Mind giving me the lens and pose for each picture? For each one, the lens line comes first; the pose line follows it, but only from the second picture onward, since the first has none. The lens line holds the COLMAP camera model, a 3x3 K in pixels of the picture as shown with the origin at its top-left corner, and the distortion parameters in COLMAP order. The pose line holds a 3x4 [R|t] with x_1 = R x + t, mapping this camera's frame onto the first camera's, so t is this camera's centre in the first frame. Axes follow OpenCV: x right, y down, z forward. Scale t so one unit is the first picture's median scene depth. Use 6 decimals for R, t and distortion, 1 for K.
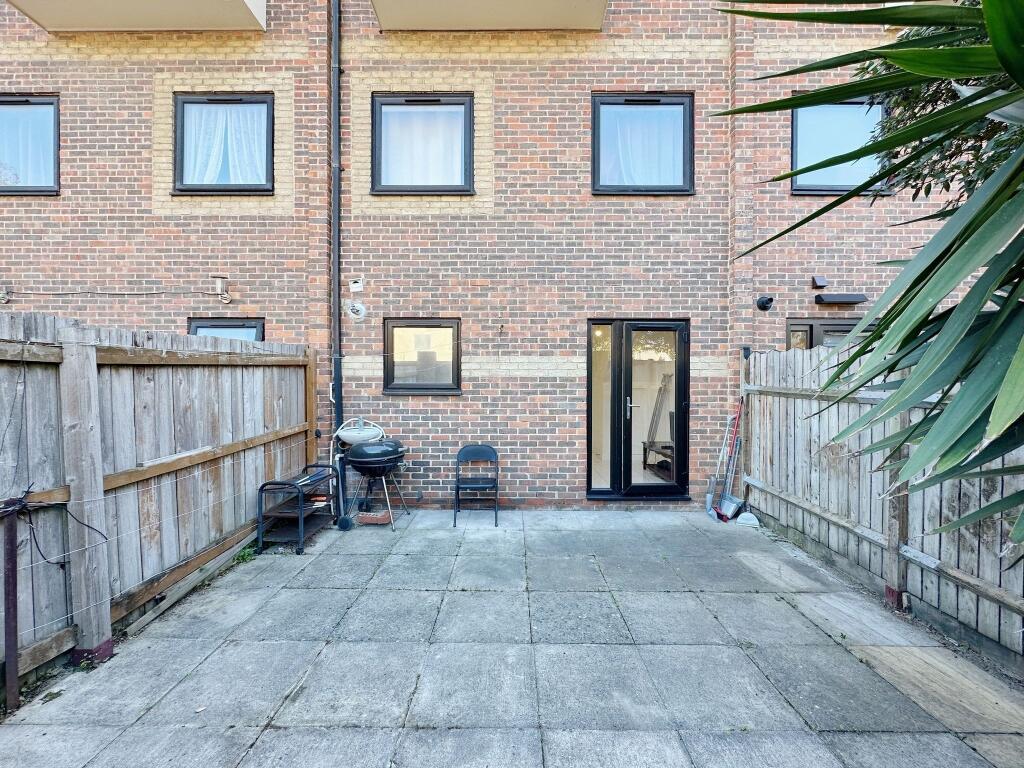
lens RADIAL K [[407.0, 0, 512.0], [0, 407.0, 384.0], [0, 0, 1]] dist [-0.000610, -0.000160]
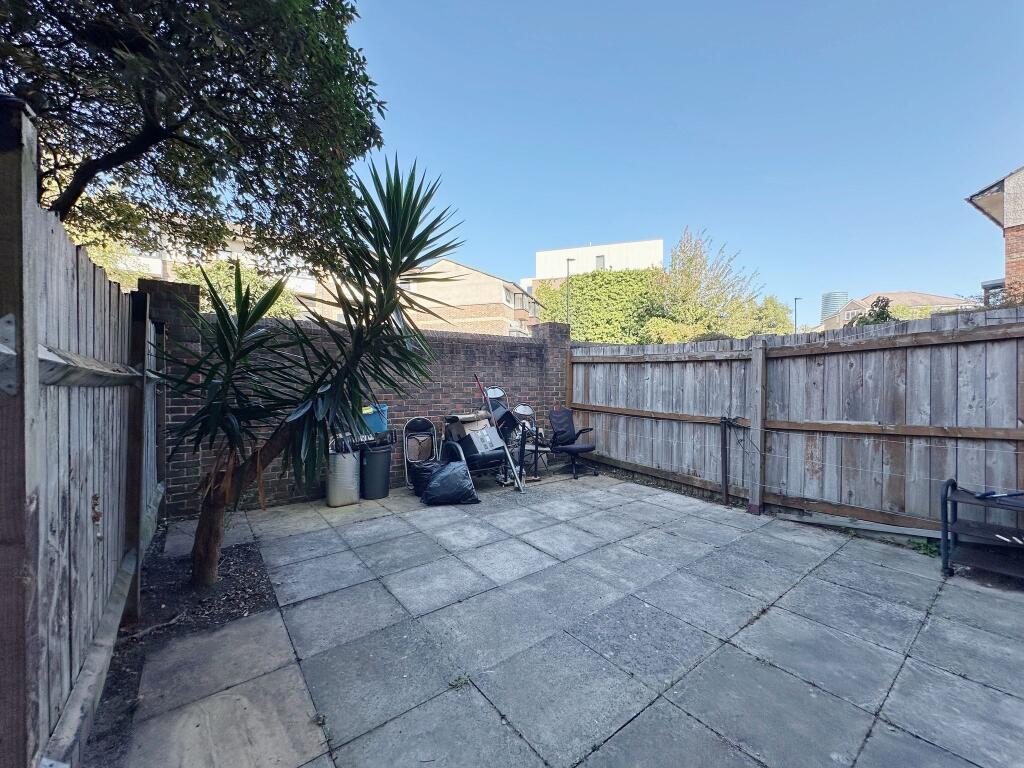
lens RADIAL K [[407.0, 0, 512.0], [0, 407.0, 384.0], [0, 0, 1]] dist [-0.000610, -0.000160]
pose [[-0.790459, -0.000794, -0.612514, 0.845674], [-0.003305, 0.999990, 0.002969, 0.057321], [0.612506, 0.004371, -0.790454, 1.451963]]
